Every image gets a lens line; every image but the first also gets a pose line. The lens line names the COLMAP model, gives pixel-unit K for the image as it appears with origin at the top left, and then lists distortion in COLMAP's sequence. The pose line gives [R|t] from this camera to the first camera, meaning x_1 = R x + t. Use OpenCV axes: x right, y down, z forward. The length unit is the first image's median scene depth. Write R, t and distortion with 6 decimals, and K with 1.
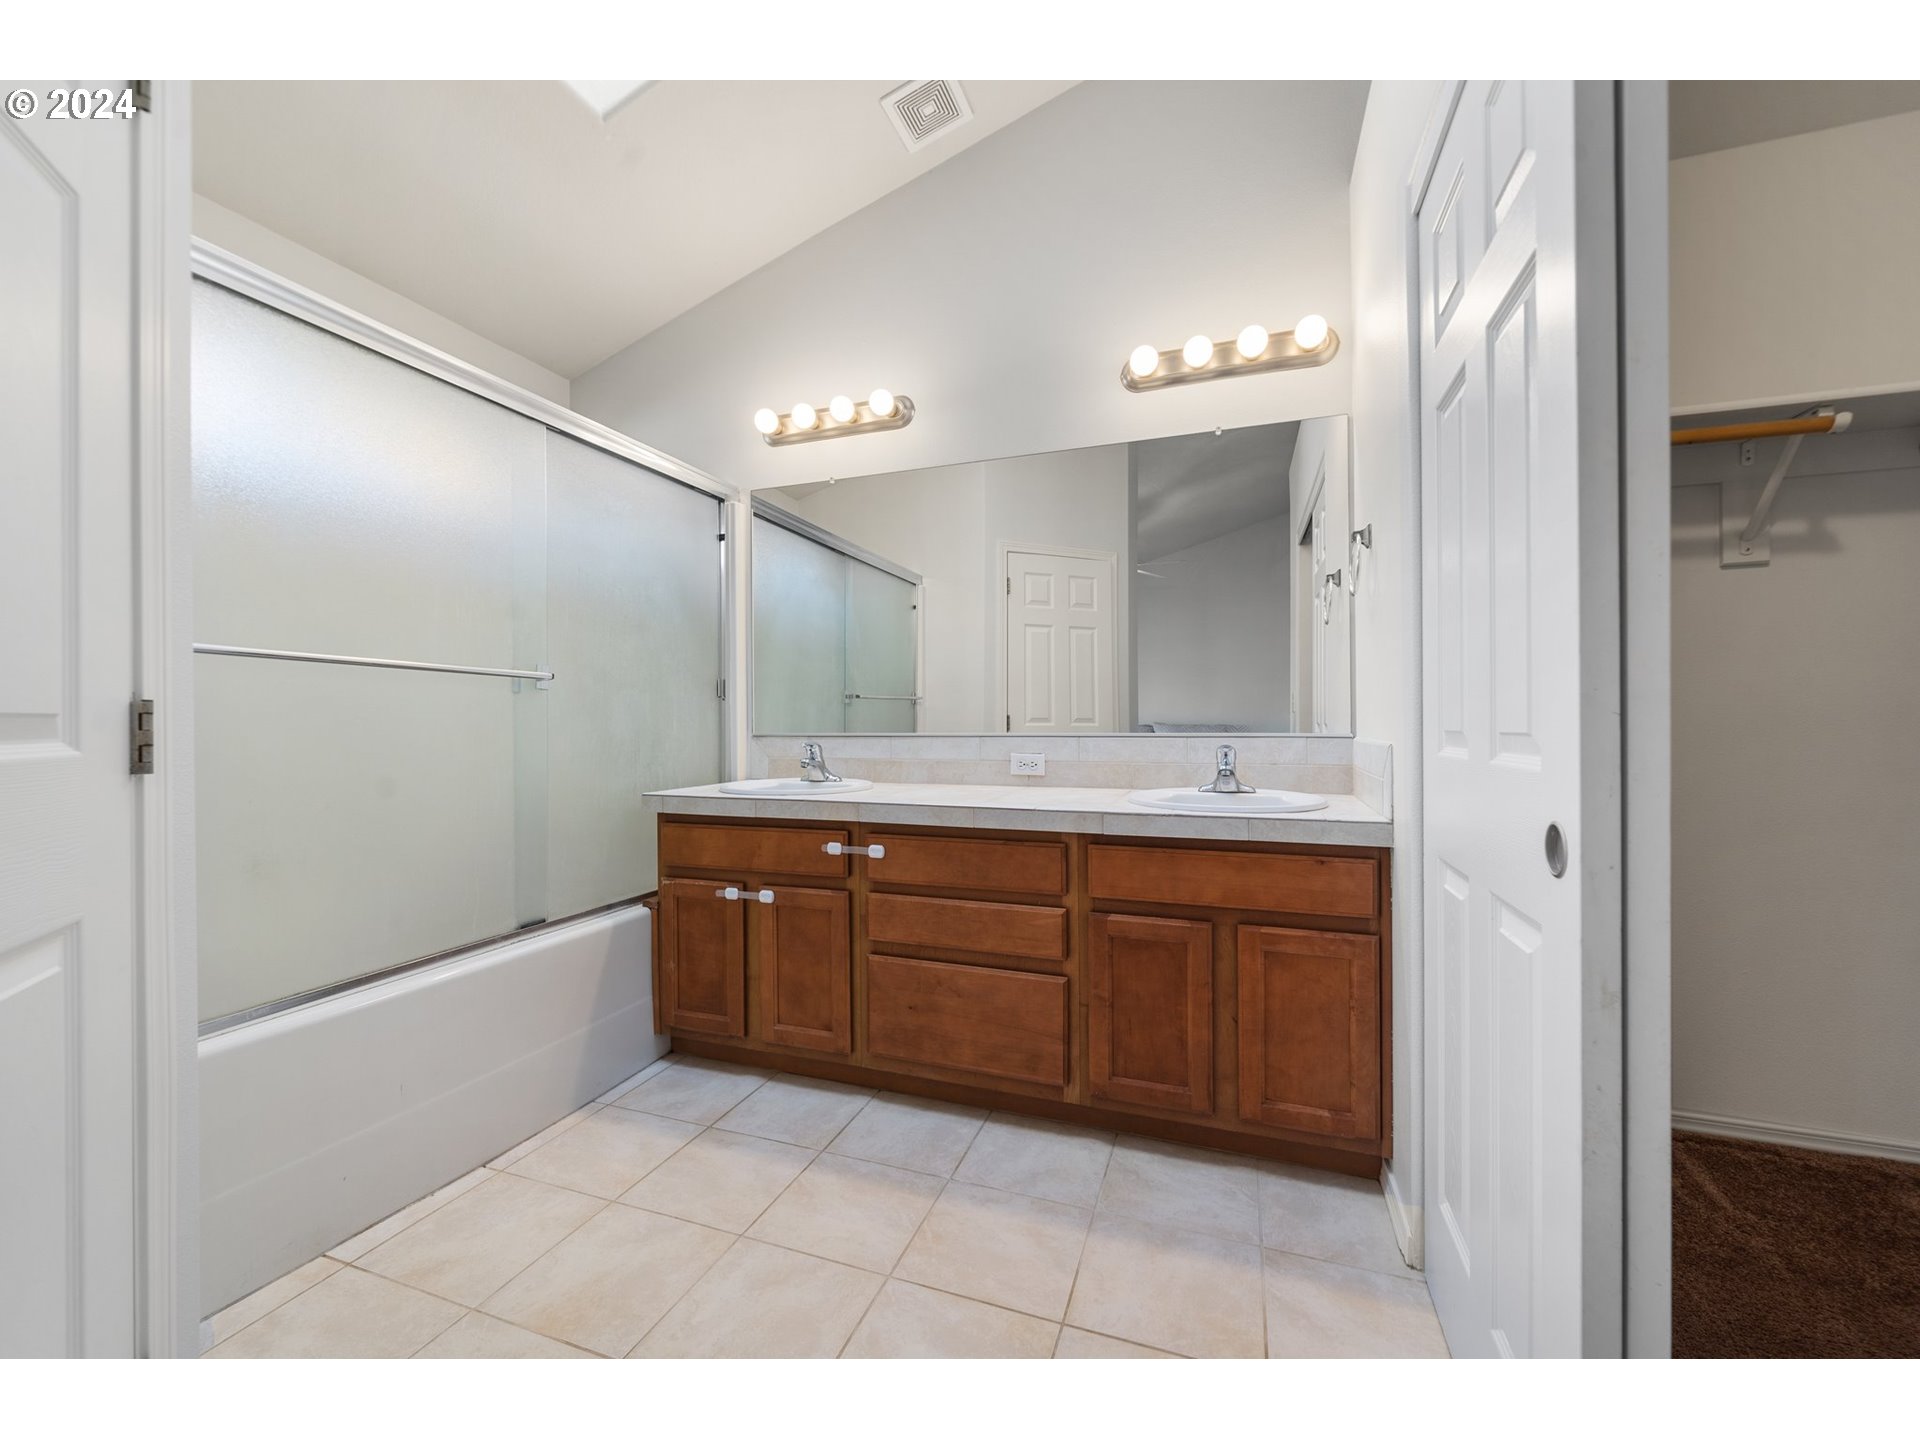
lens RADIAL K [[752.8, 0, 971.3], [0, 752.8, 715.1], [0, 0, 1]] dist [0.000434, -0.000020]
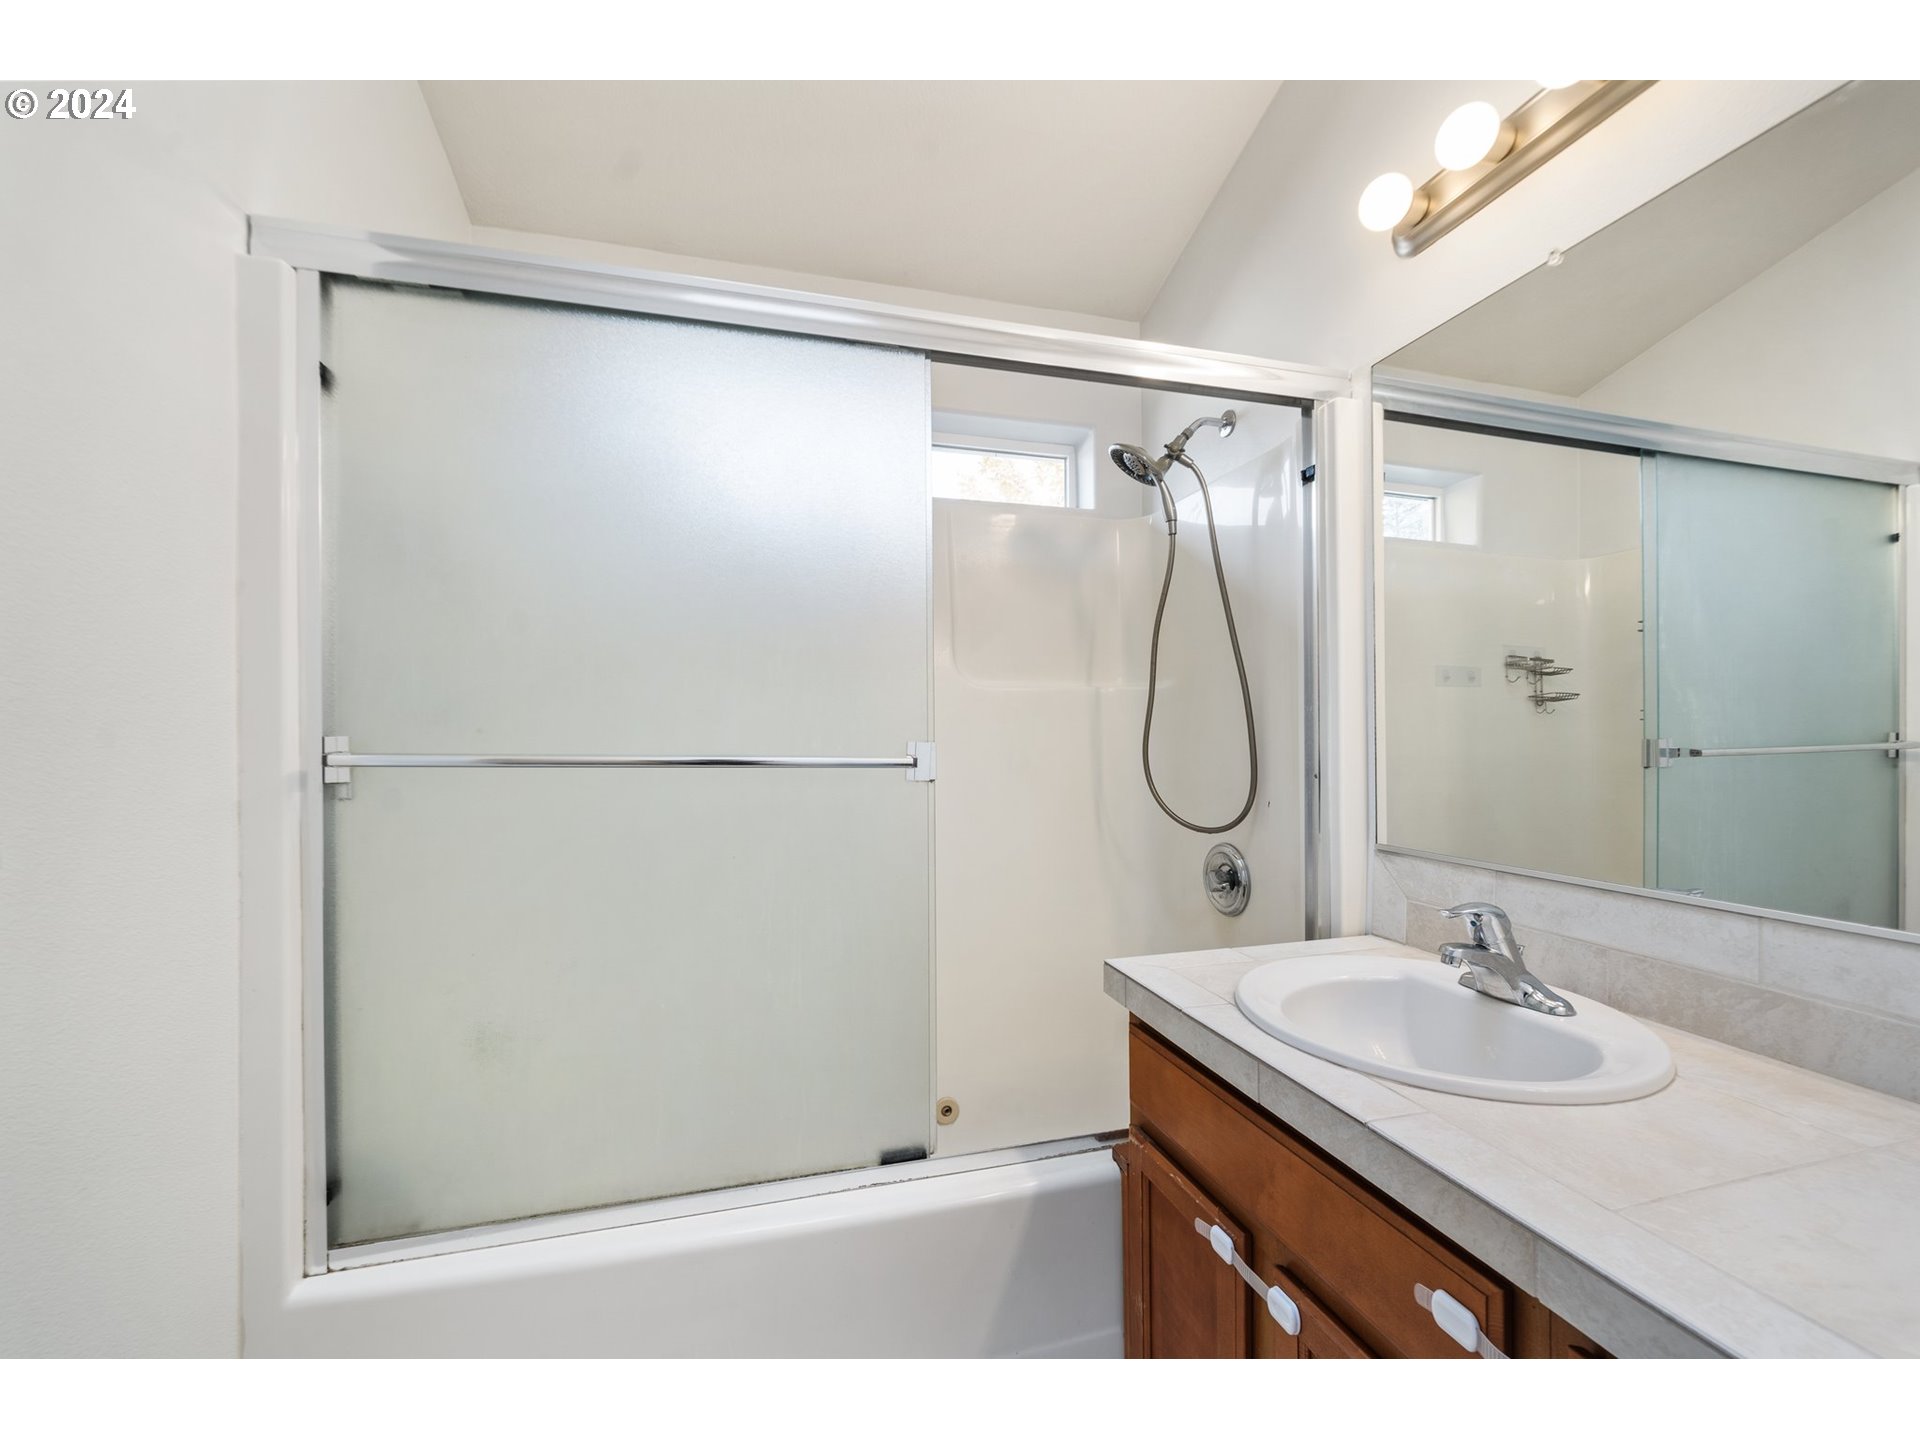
lens RADIAL K [[752.8, 0, 971.3], [0, 752.8, 715.1], [0, 0, 1]] dist [0.000434, -0.000020]
pose [[0.559930, 0.003885, -0.828531, -0.028732], [0.002548, 0.999976, 0.006411, -0.085621], [0.828536, -0.005701, 0.559906, 0.620475]]
